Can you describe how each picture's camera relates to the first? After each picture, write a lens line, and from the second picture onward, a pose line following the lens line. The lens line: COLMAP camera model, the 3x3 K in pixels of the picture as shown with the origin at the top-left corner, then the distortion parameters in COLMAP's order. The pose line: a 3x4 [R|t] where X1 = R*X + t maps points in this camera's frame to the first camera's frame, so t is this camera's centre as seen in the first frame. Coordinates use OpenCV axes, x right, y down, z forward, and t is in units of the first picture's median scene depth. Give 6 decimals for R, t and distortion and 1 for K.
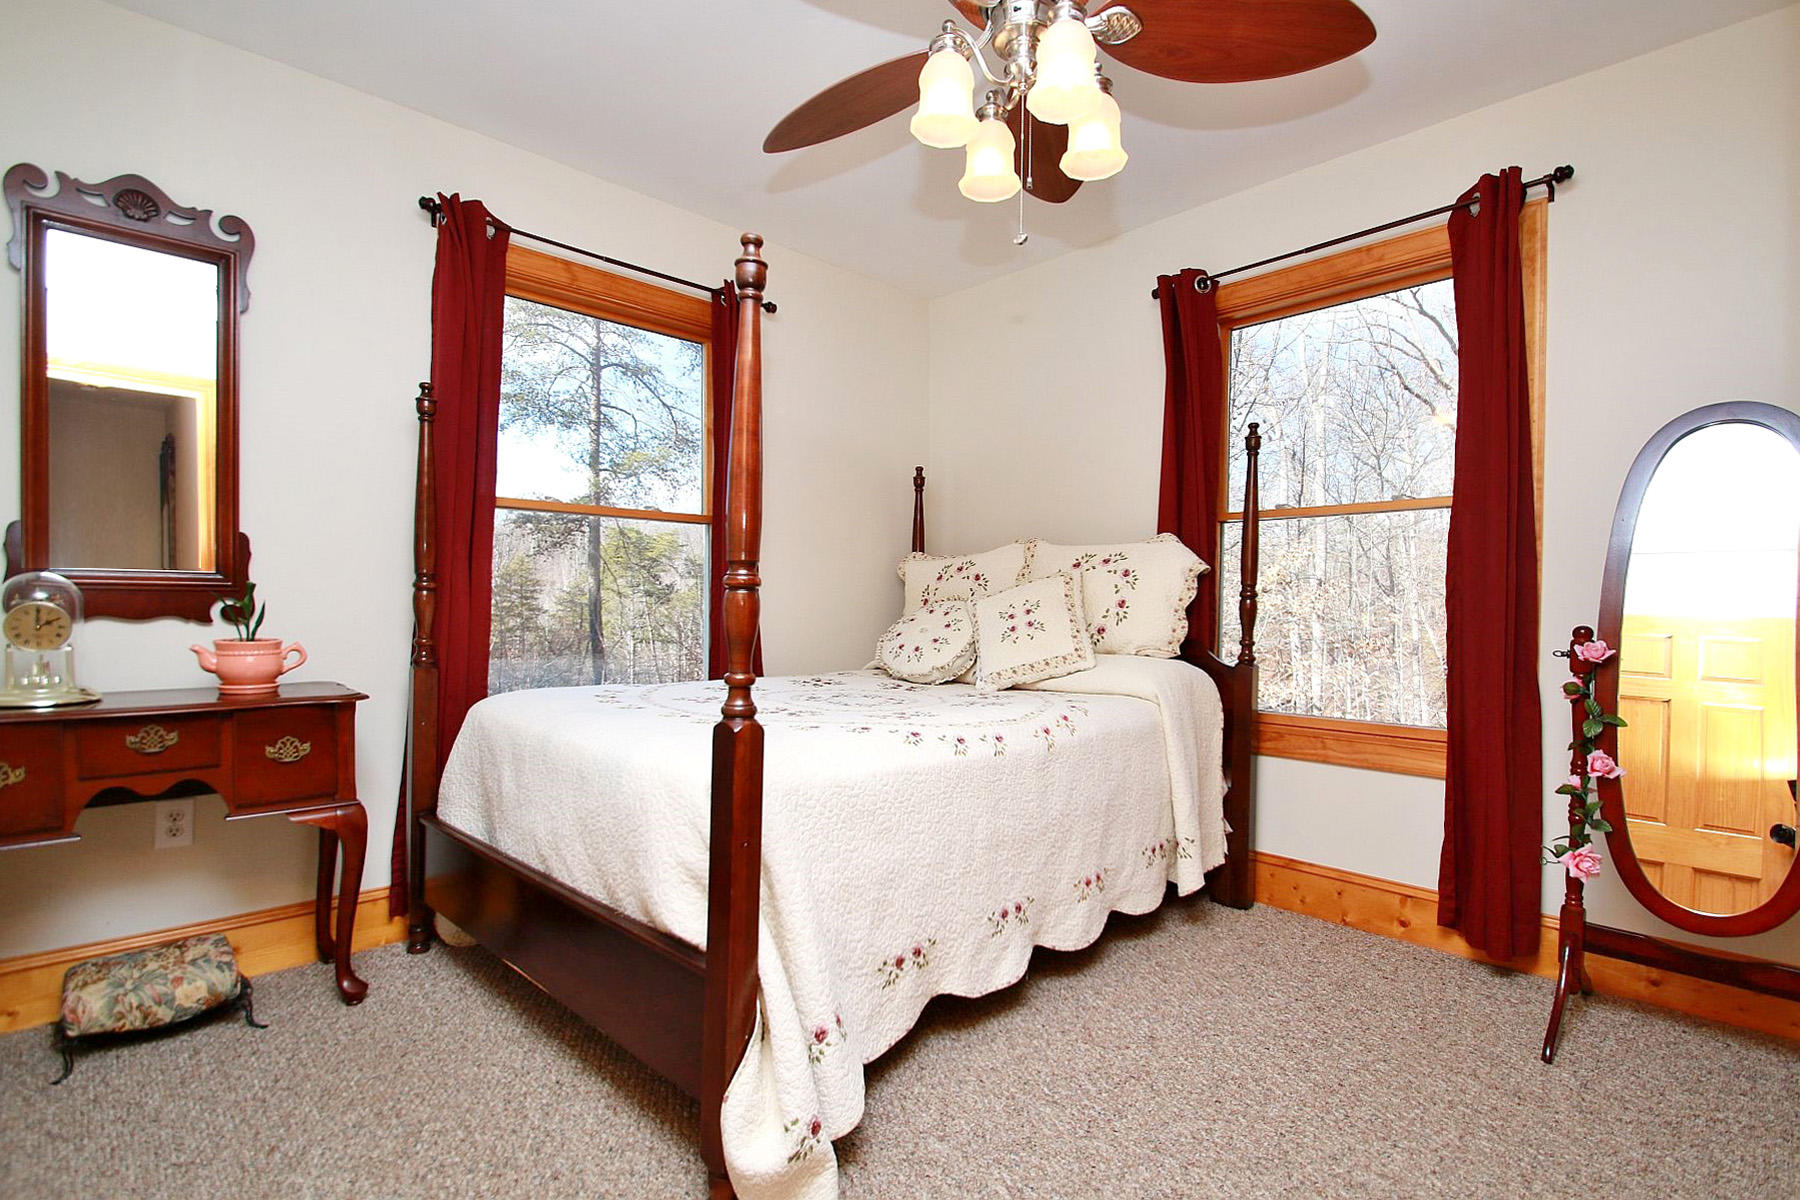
lens RADIAL K [[842.5, 0, 906.9], [0, 842.5, 603.0], [0, 0, 1]] dist [0.011830, -0.016736]
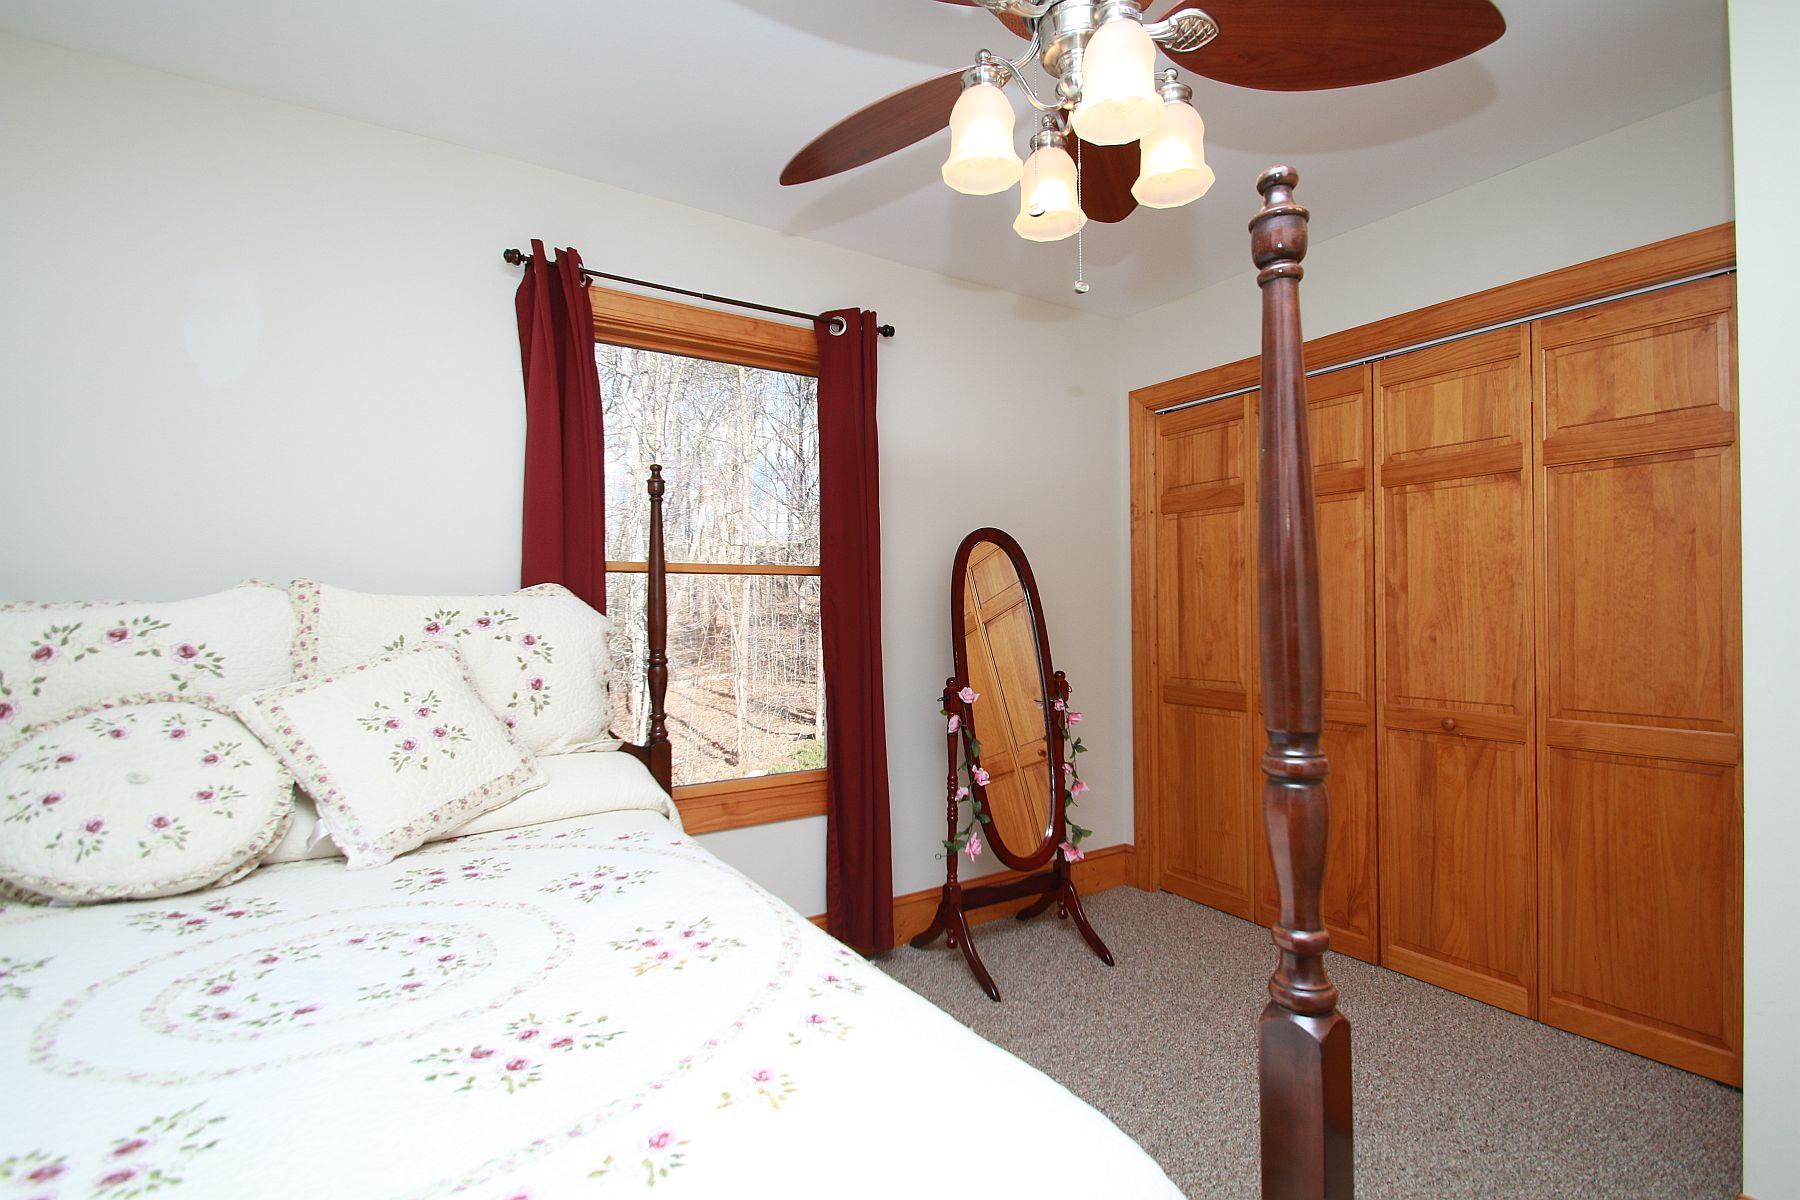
lens RADIAL K [[842.5, 0, 906.9], [0, 842.5, 603.0], [0, 0, 1]] dist [0.011830, -0.016736]
pose [[0.175833, -0.005363, 0.984405, -0.394292], [0.004983, 0.999977, 0.004558, -0.069737], [-0.984407, 0.004104, 0.175855, 0.564838]]
